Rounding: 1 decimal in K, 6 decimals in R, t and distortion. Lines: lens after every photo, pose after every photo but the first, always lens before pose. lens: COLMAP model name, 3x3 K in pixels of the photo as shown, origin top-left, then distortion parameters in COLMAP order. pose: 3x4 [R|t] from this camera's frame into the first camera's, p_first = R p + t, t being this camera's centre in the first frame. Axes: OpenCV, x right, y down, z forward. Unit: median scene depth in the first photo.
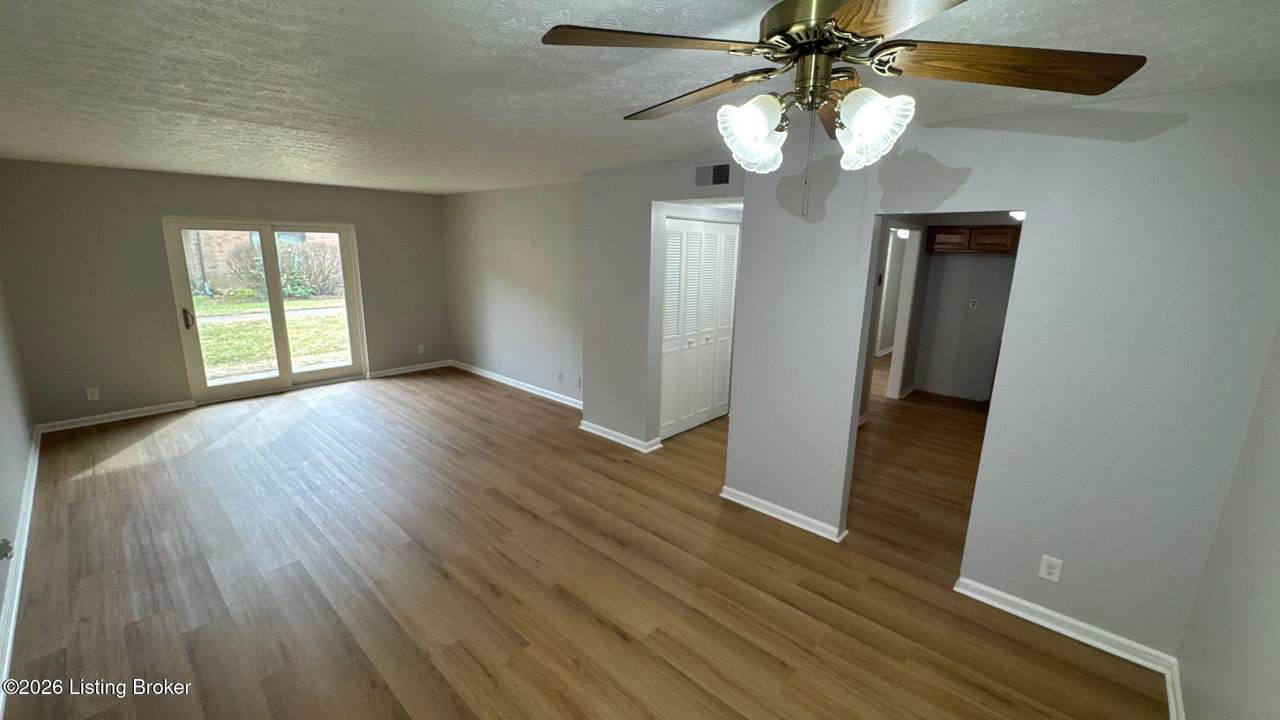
lens RADIAL K [[513.5, 0, 634.8], [0, 513.5, 354.3], [0, 0, 1]] dist [-0.002143, -0.000073]
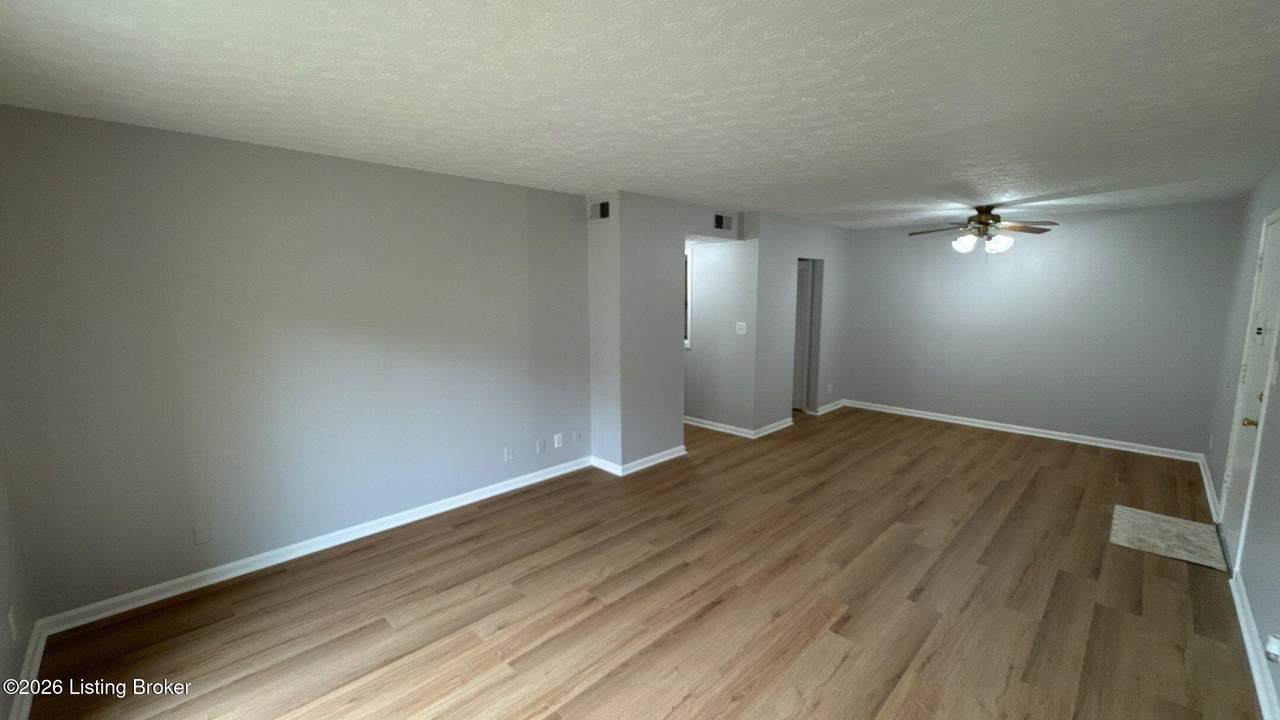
lens RADIAL K [[513.5, 0, 635.0], [0, 513.5, 360.7], [0, 0, 1]] dist [-0.002143, -0.000073]
pose [[0.042897, -0.158333, 0.986454, -1.032436], [0.209673, 0.966801, 0.146060, -0.189314], [-0.976830, 0.200567, 0.074671, 0.946483]]
